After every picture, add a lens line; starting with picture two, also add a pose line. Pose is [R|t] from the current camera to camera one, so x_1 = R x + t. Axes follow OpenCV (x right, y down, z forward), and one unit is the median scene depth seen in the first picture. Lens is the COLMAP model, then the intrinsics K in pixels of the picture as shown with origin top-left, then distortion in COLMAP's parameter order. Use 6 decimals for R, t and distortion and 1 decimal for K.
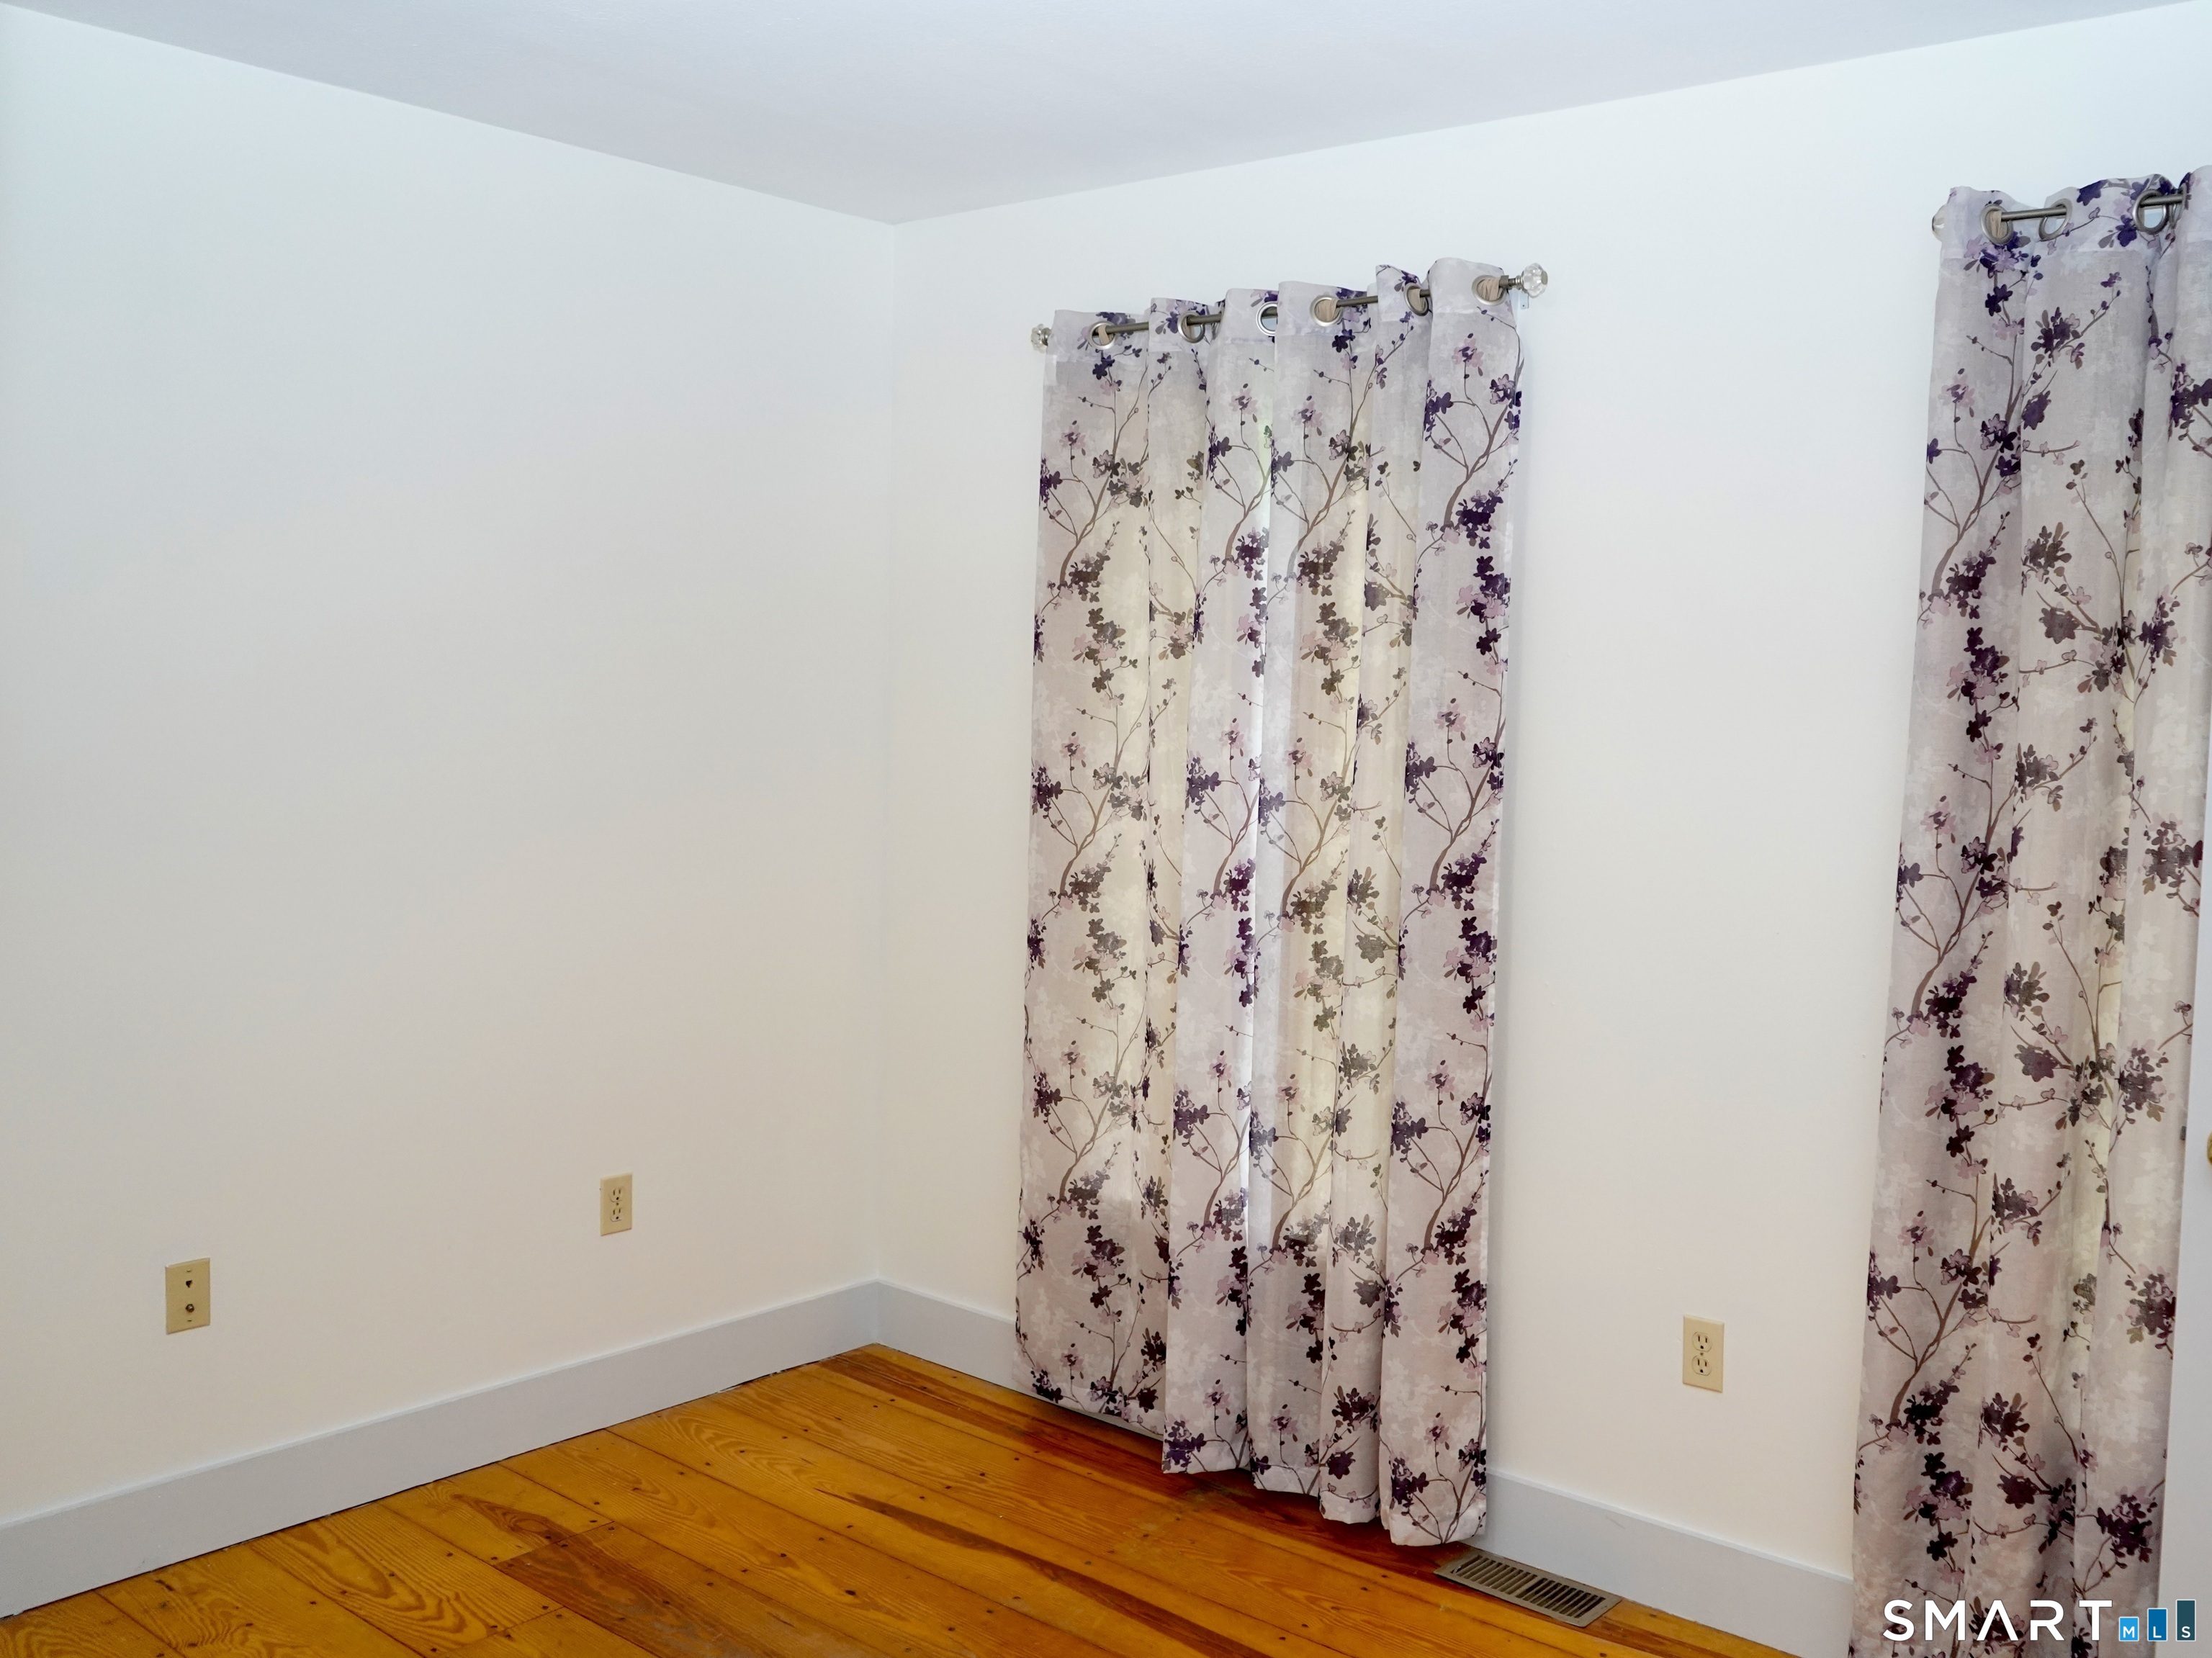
lens RADIAL K [[1994.5, 0, 1106.0], [0, 1994.5, 829.0], [0, 0, 1]] dist [-0.009766, 0.001770]
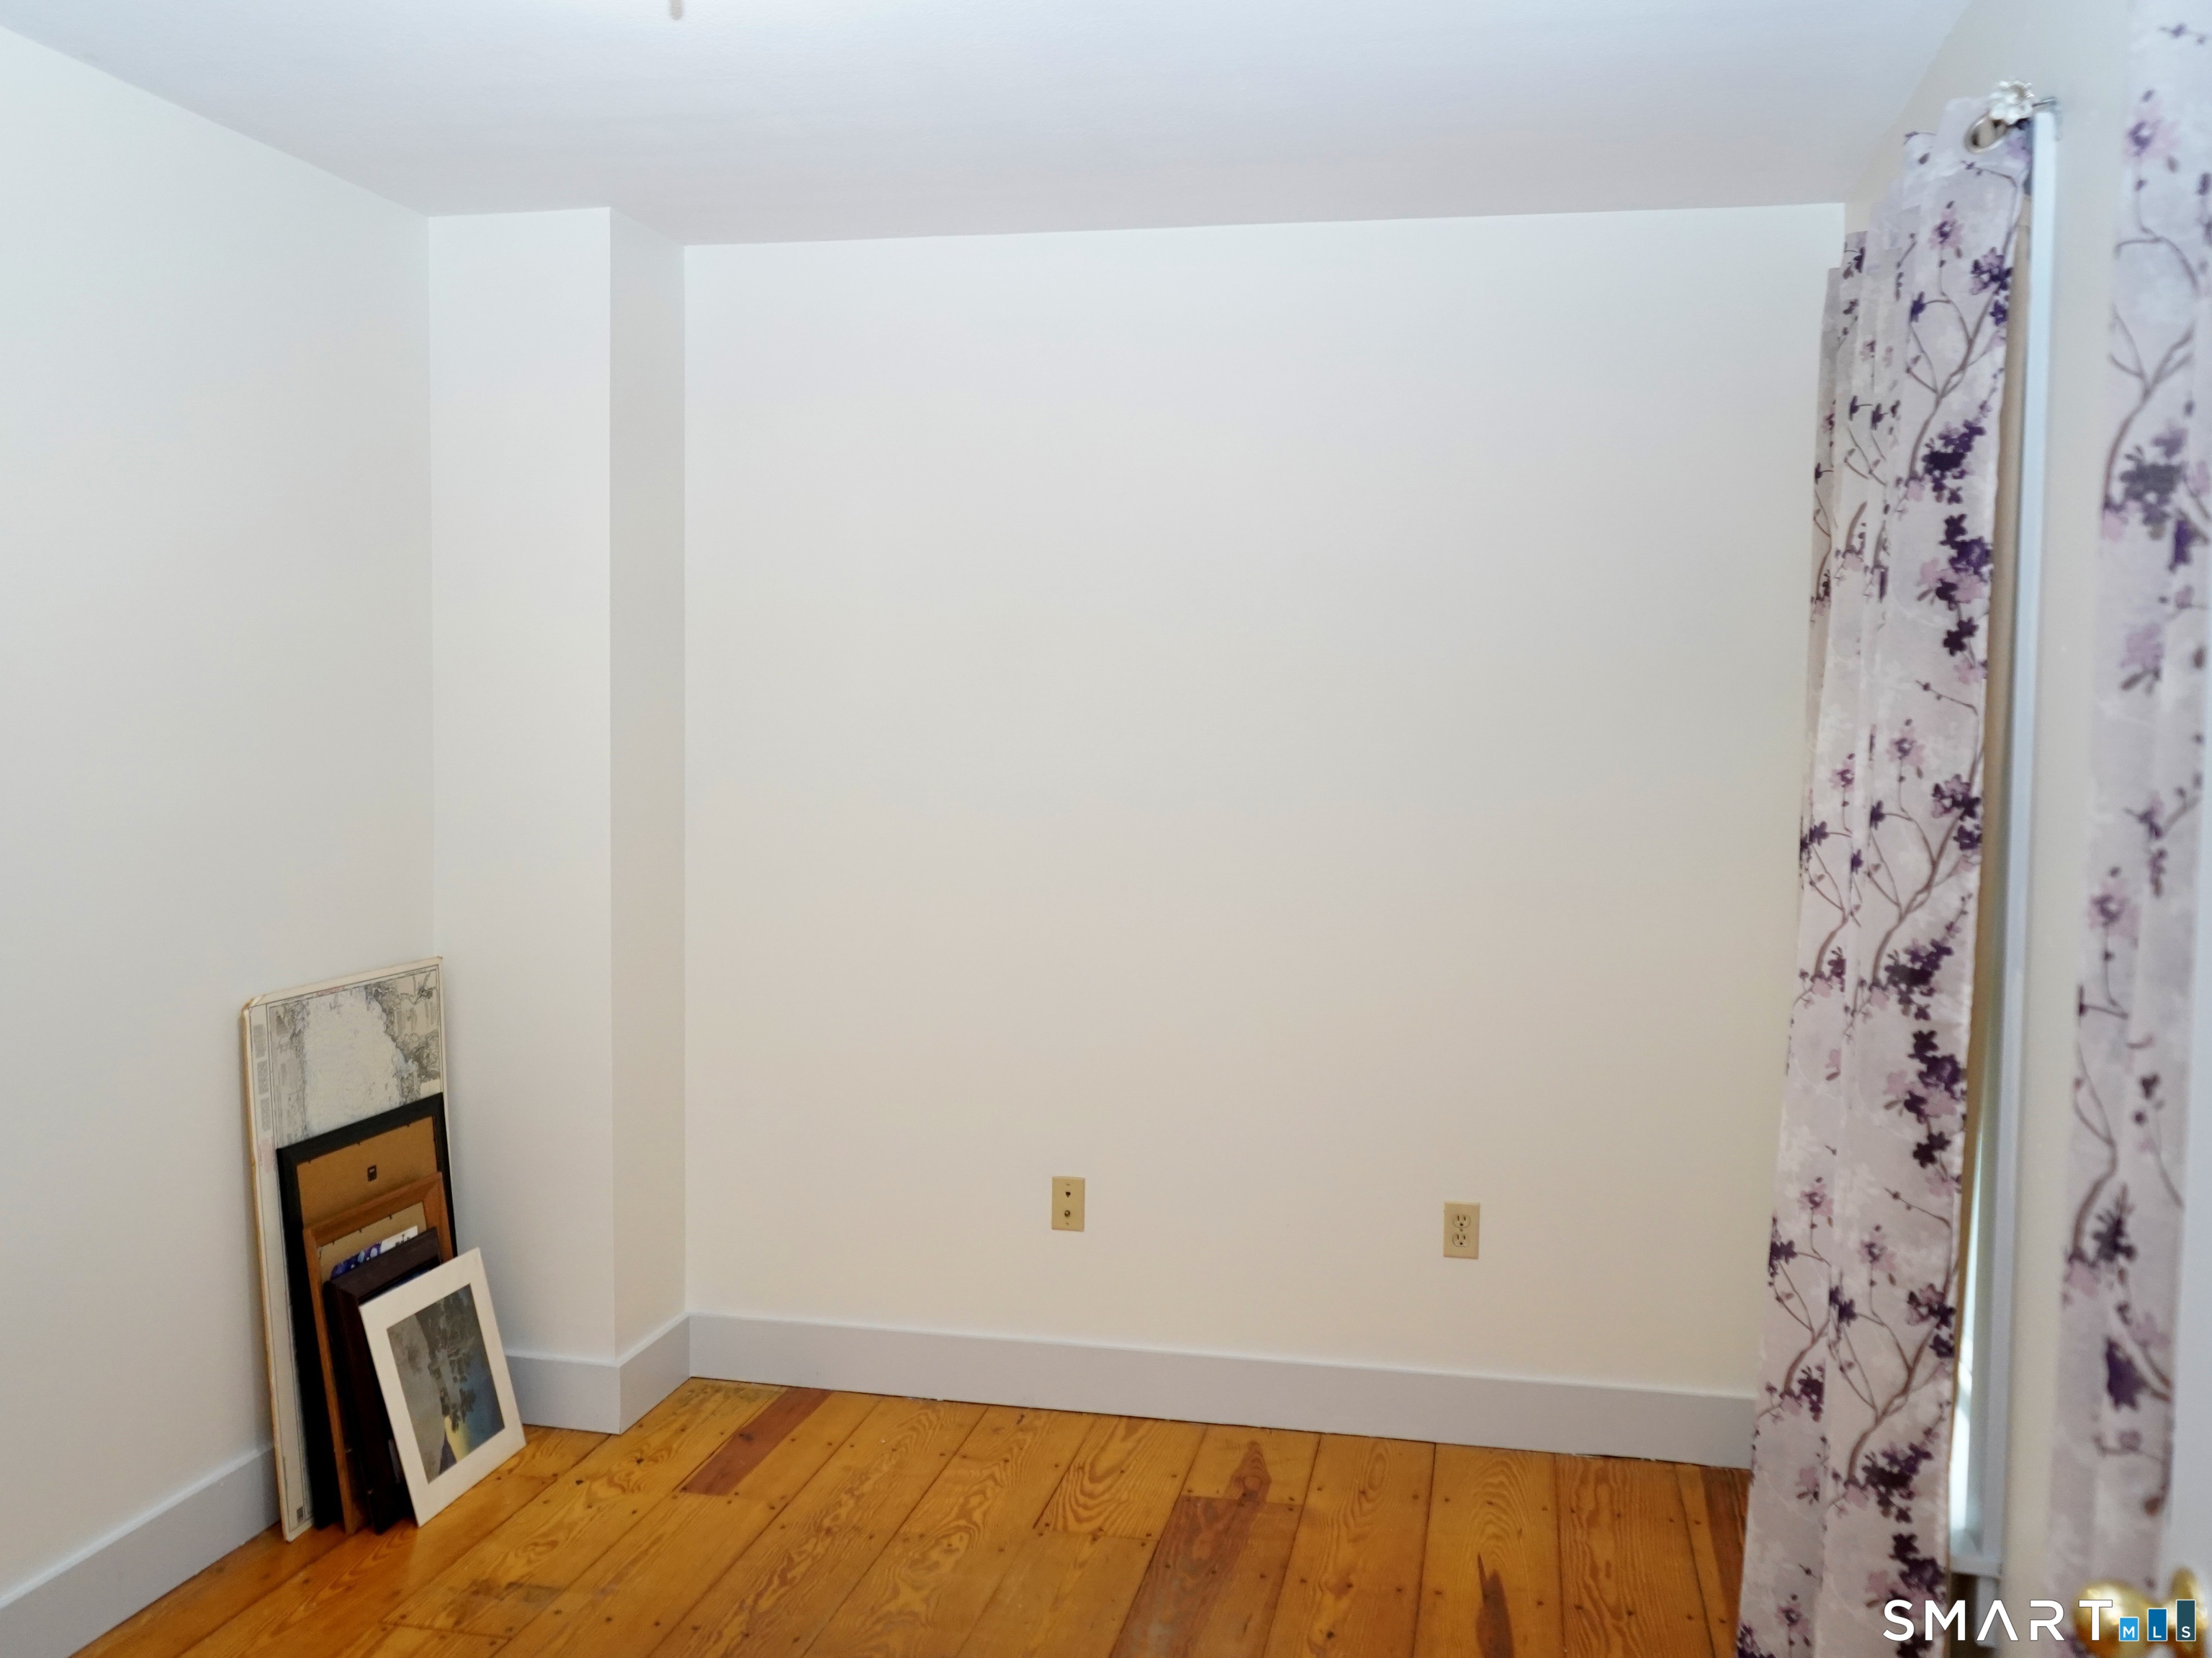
lens RADIAL K [[1994.5, 0, 1106.0], [0, 1994.5, 829.0], [0, 0, 1]] dist [-0.009766, 0.001770]
pose [[0.460522, 0.032439, -0.887055, 0.669035], [-0.061907, 0.998072, 0.004359, -0.011596], [0.885487, 0.052908, 0.461643, 0.417251]]
